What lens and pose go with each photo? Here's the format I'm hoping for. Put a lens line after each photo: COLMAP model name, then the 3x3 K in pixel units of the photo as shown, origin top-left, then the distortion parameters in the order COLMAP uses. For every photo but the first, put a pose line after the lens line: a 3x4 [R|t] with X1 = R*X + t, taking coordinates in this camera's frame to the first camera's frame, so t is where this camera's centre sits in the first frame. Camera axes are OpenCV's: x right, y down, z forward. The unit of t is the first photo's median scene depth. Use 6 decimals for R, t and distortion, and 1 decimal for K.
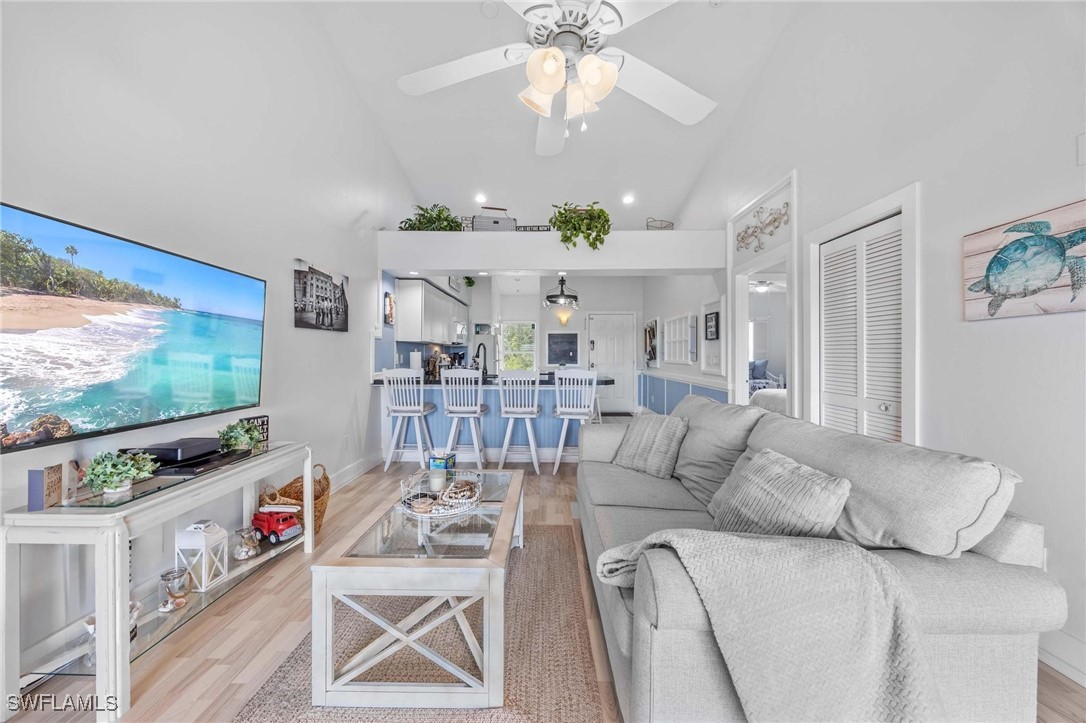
lens RADIAL K [[413.5, 0, 541.7], [0, 413.5, 359.7], [0, 0, 1]] dist [-0.000764, 0.000032]
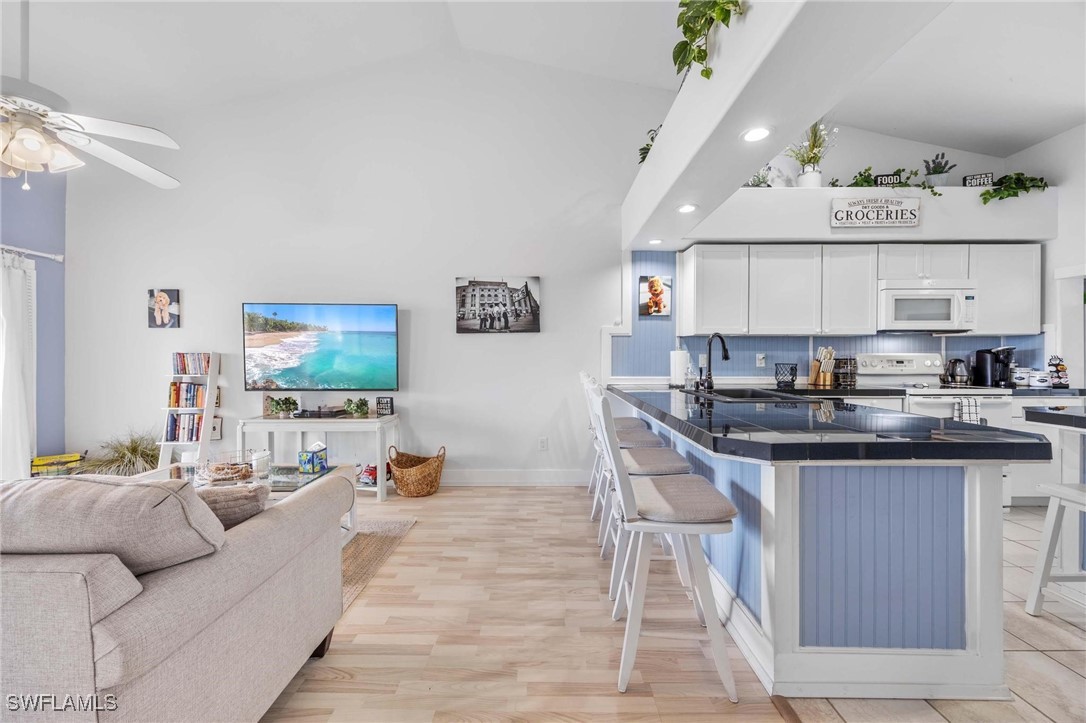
lens RADIAL K [[413.5, 0, 543.1], [0, 413.5, 356.7], [0, 0, 1]] dist [-0.000764, 0.000032]
pose [[-0.003357, -0.007256, -0.999968, 1.050767], [-0.011285, 0.999910, -0.007217, -0.004120], [0.999931, 0.011260, -0.003439, 2.067798]]
